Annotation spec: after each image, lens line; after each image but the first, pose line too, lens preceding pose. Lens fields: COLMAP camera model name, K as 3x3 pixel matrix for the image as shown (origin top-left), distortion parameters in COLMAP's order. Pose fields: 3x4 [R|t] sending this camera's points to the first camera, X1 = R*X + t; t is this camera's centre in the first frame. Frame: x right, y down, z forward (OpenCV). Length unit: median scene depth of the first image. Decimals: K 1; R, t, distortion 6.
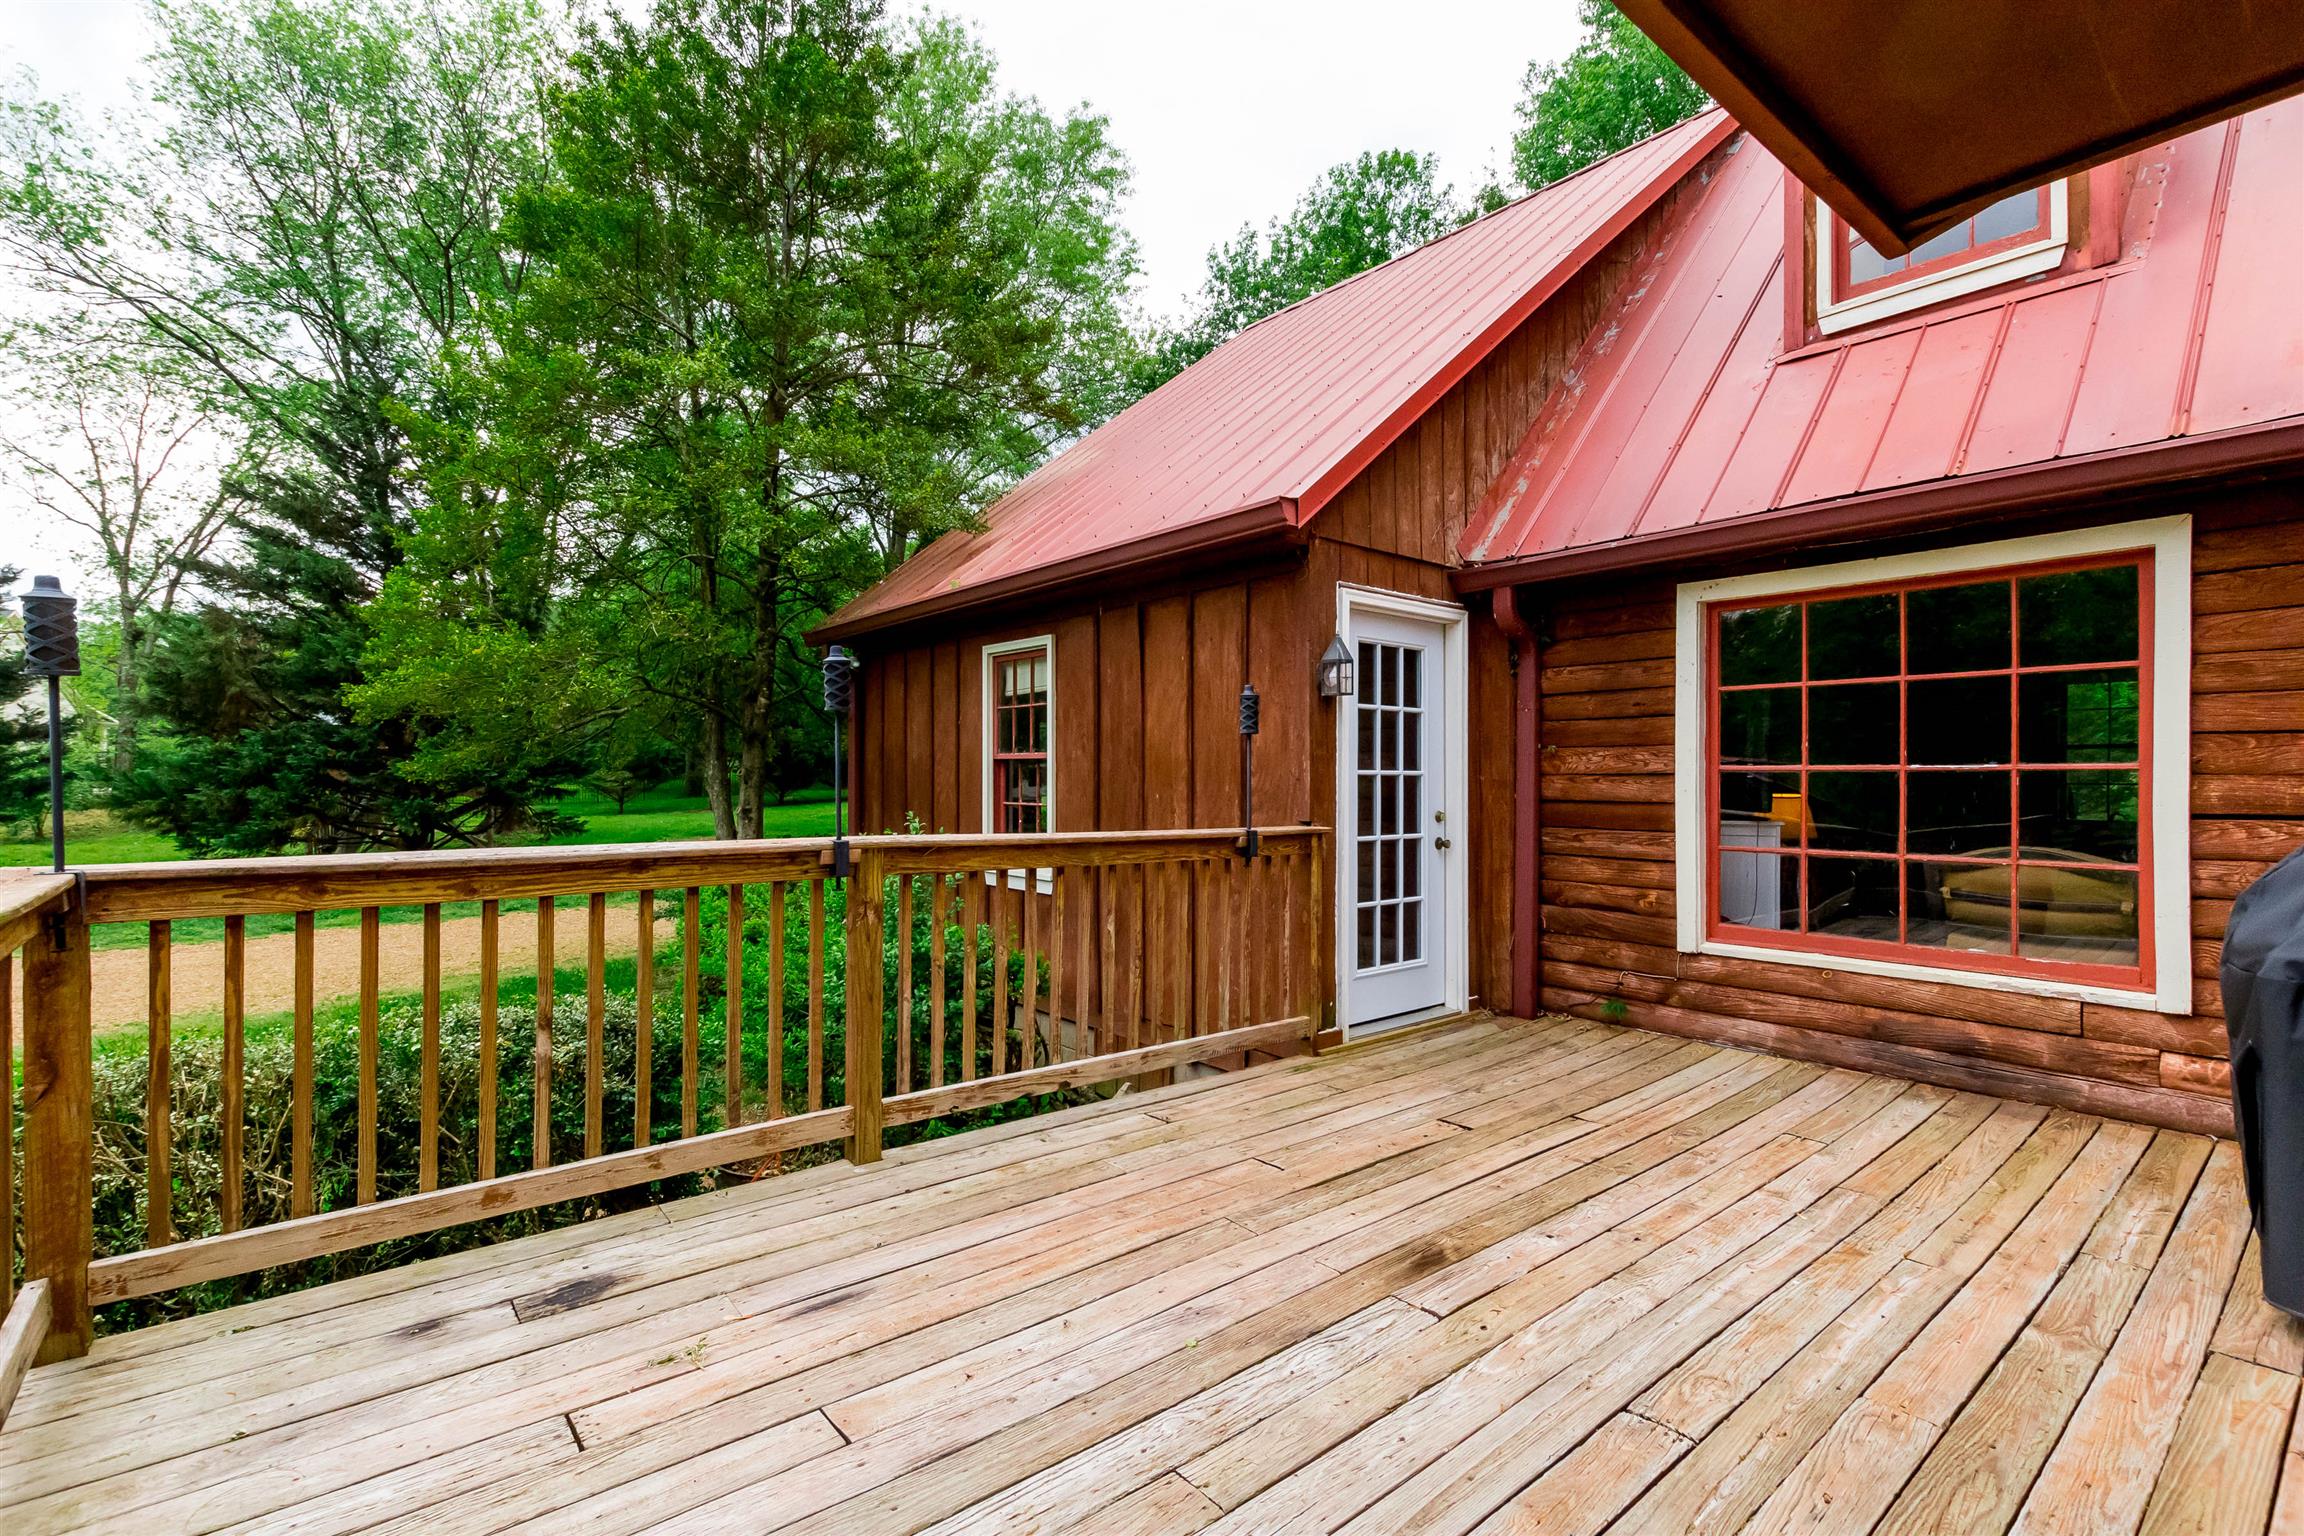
lens RADIAL K [[1056.8, 0, 1157.7], [0, 1056.8, 773.1], [0, 0, 1]] dist [0.010618, -0.000138]
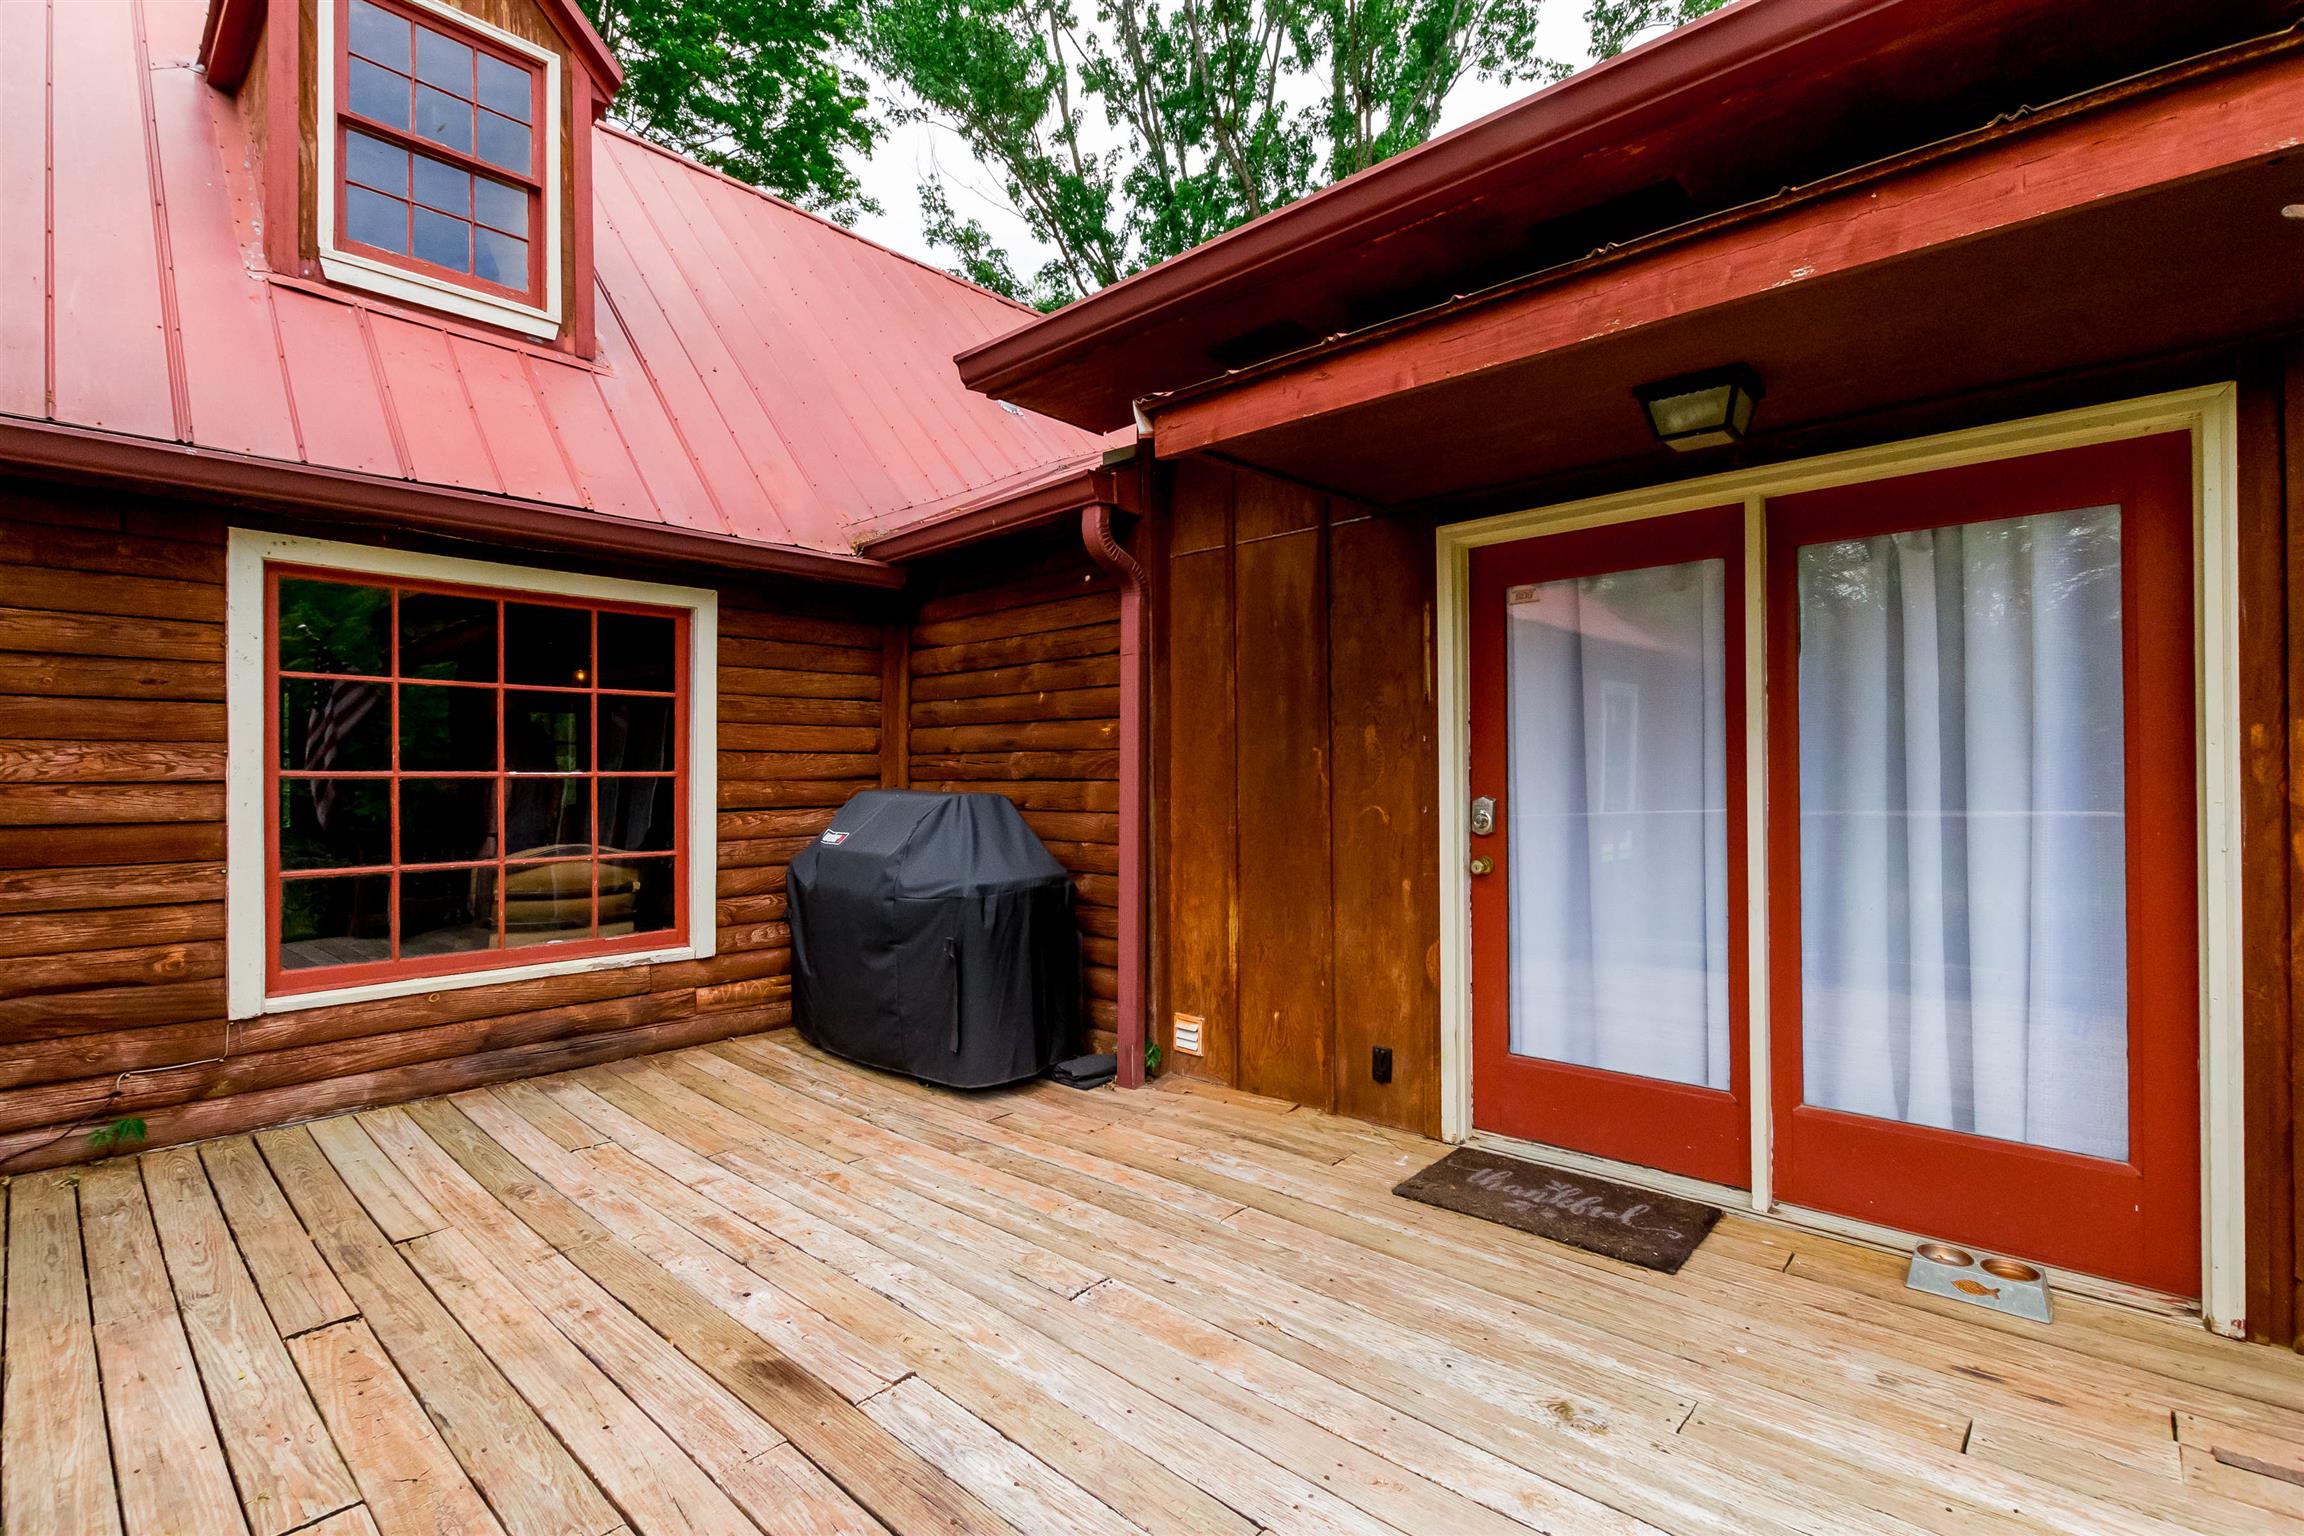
lens RADIAL K [[1056.8, 0, 1155.1], [0, 1056.8, 768.8], [0, 0, 1]] dist [0.010618, -0.000138]
pose [[-0.133820, 0.008228, 0.990971, -0.383630], [0.001665, 0.999966, -0.008078, -0.001286], [-0.991004, 0.000569, -0.133829, 0.519145]]
